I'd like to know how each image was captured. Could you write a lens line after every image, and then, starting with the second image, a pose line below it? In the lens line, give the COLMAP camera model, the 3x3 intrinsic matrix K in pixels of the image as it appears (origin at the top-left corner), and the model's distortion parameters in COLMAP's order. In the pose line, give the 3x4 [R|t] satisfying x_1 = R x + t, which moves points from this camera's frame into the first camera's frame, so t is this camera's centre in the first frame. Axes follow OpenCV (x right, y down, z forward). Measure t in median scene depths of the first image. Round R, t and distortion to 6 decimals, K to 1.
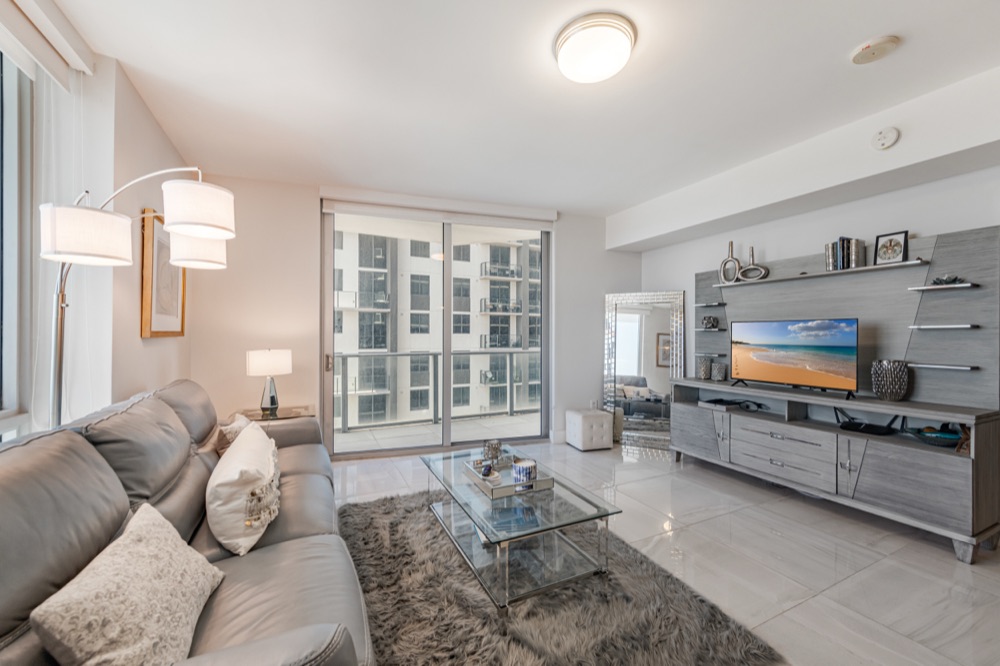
lens RADIAL K [[398.7, 0, 503.1], [0, 398.7, 329.5], [0, 0, 1]] dist [-0.000929, -0.000324]
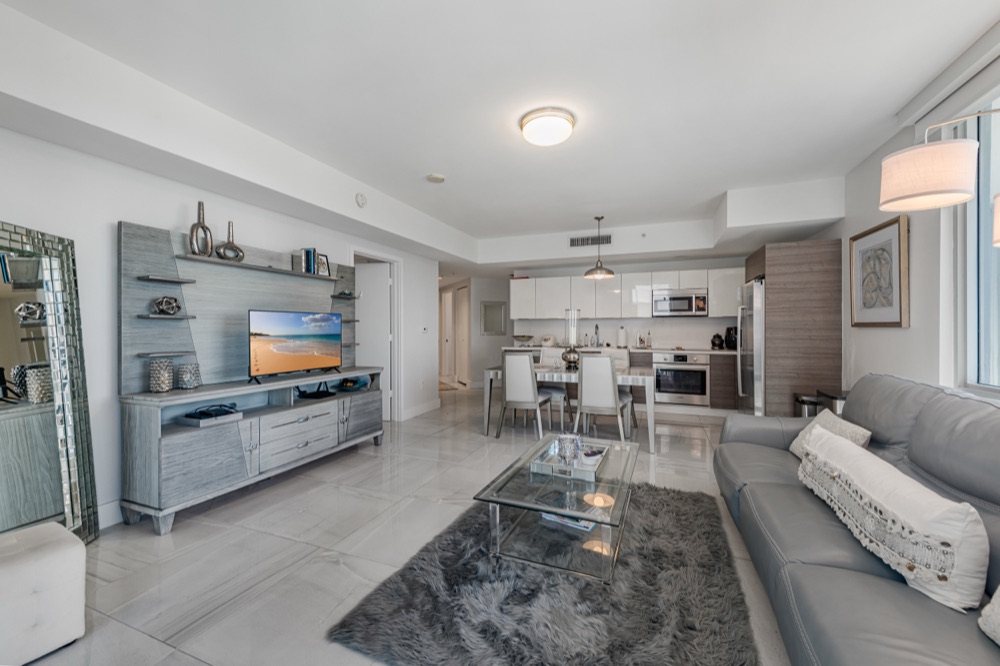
lens RADIAL K [[398.7, 0, 503.1], [0, 398.7, 329.5], [0, 0, 1]] dist [-0.000929, -0.000324]
pose [[-0.674437, -0.005795, 0.738310, -0.468010], [-0.011496, 0.999930, -0.002653, 0.021090], [-0.738243, -0.010277, -0.674456, 1.343347]]
